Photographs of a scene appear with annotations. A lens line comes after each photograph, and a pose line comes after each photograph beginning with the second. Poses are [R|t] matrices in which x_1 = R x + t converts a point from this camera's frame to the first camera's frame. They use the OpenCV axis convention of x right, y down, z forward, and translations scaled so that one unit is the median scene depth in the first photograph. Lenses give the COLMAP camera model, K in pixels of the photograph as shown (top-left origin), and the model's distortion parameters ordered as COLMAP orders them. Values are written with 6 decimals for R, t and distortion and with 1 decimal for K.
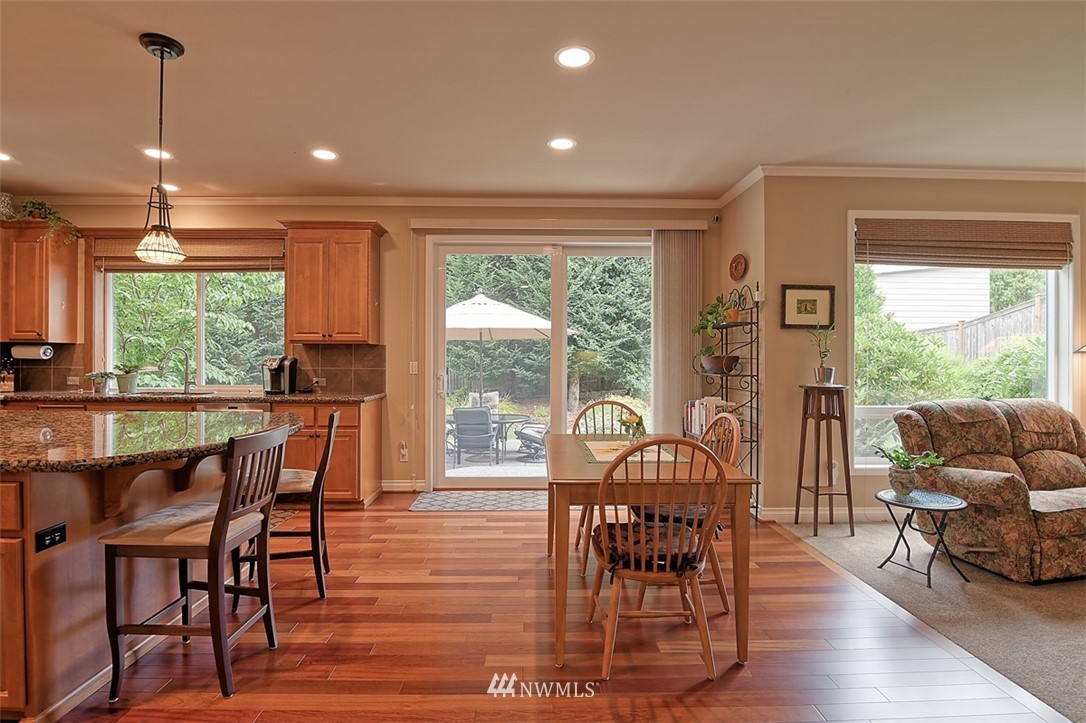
lens RADIAL K [[528.0, 0, 539.6], [0, 528.0, 358.4], [0, 0, 1]] dist [-0.012442, -0.006278]
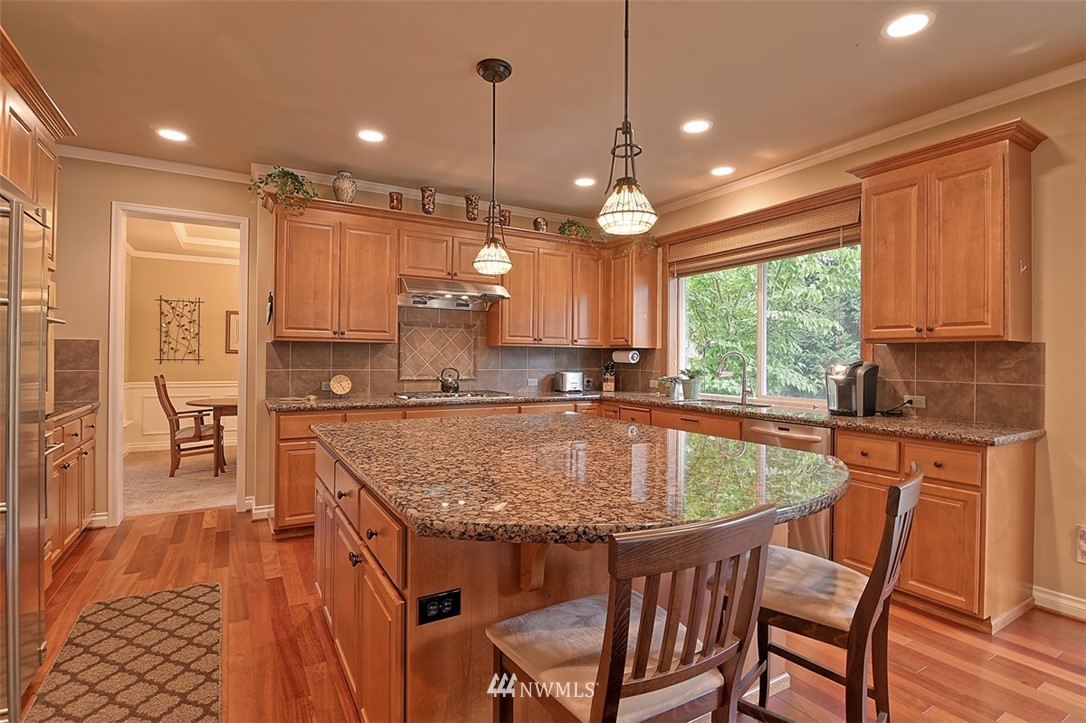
lens RADIAL K [[528.0, 0, 542.5], [0, 528.0, 357.7], [0, 0, 1]] dist [-0.012442, -0.006278]
pose [[0.492983, -0.001164, -0.870038, -0.082318], [-0.007362, 0.999958, -0.005509, -0.002856], [0.870008, 0.009121, 0.492954, 0.287446]]
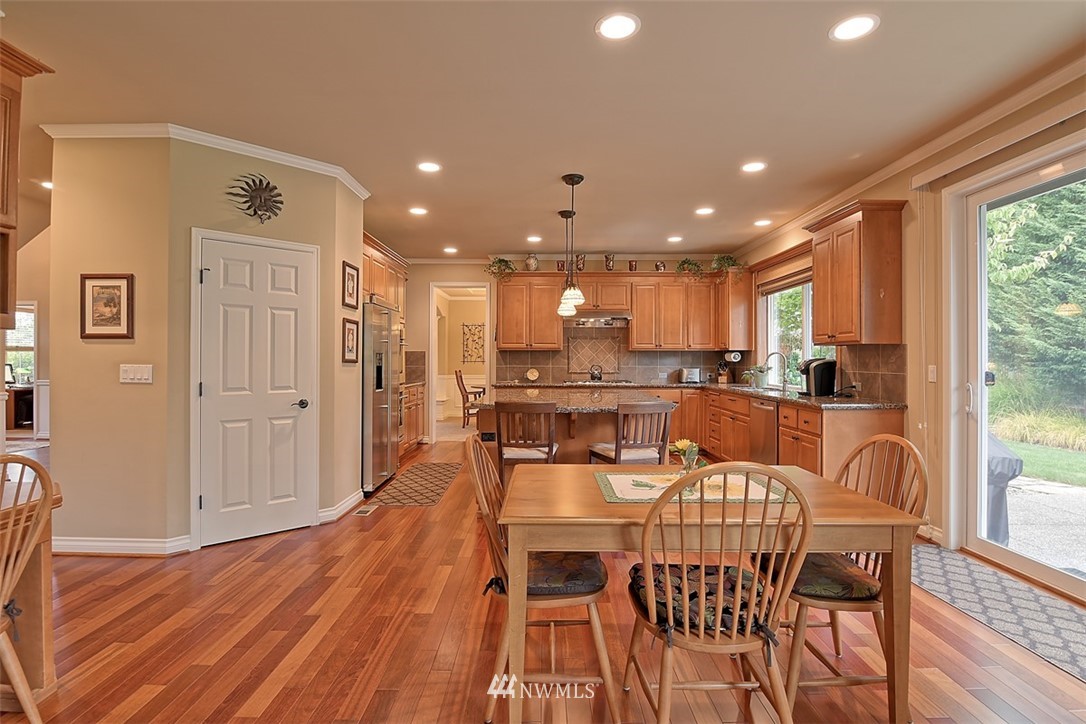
lens RADIAL K [[528.0, 0, 543.5], [0, 528.0, 358.7], [0, 0, 1]] dist [-0.012442, -0.006278]
pose [[-0.017248, -0.006065, -0.999833, 0.529878], [-0.002985, 0.999977, -0.006015, 0.003304], [0.999847, 0.002881, -0.017266, 0.488111]]
